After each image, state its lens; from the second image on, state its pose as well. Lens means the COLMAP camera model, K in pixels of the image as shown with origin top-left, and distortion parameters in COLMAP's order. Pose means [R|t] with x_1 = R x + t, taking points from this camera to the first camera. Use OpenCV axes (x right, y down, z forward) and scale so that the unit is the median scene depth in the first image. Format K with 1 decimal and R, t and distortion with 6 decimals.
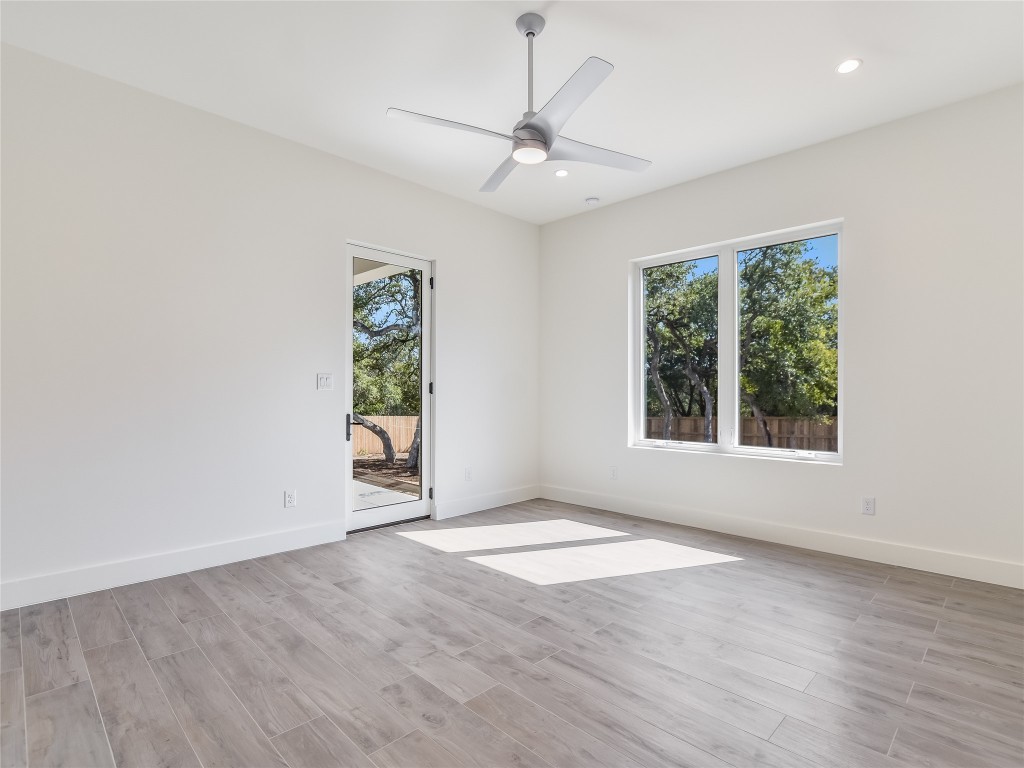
lens RADIAL K [[520.7, 0, 515.6], [0, 520.7, 388.9], [0, 0, 1]] dist [-0.014338, 0.000440]
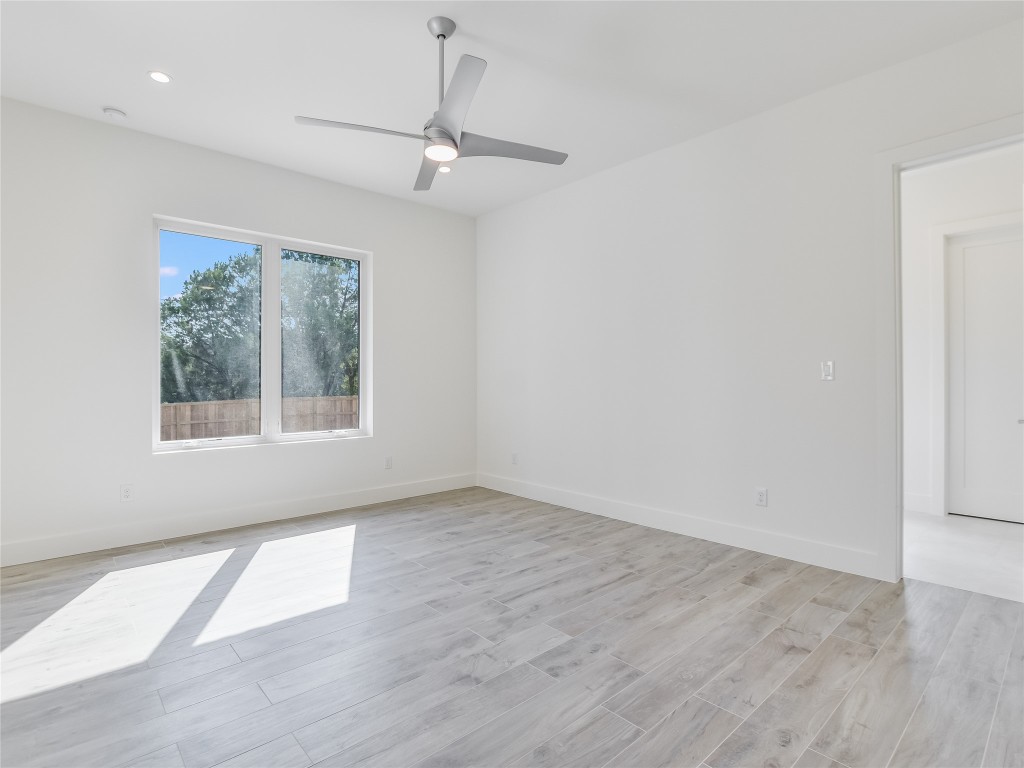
lens RADIAL K [[520.7, 0, 515.4], [0, 520.7, 382.6], [0, 0, 1]] dist [-0.014338, 0.000440]
pose [[0.033865, 0.000946, 0.999426, -1.021076], [-0.005527, 0.999984, -0.000760, 0.006940], [-0.999411, -0.005498, 0.033869, 0.842433]]
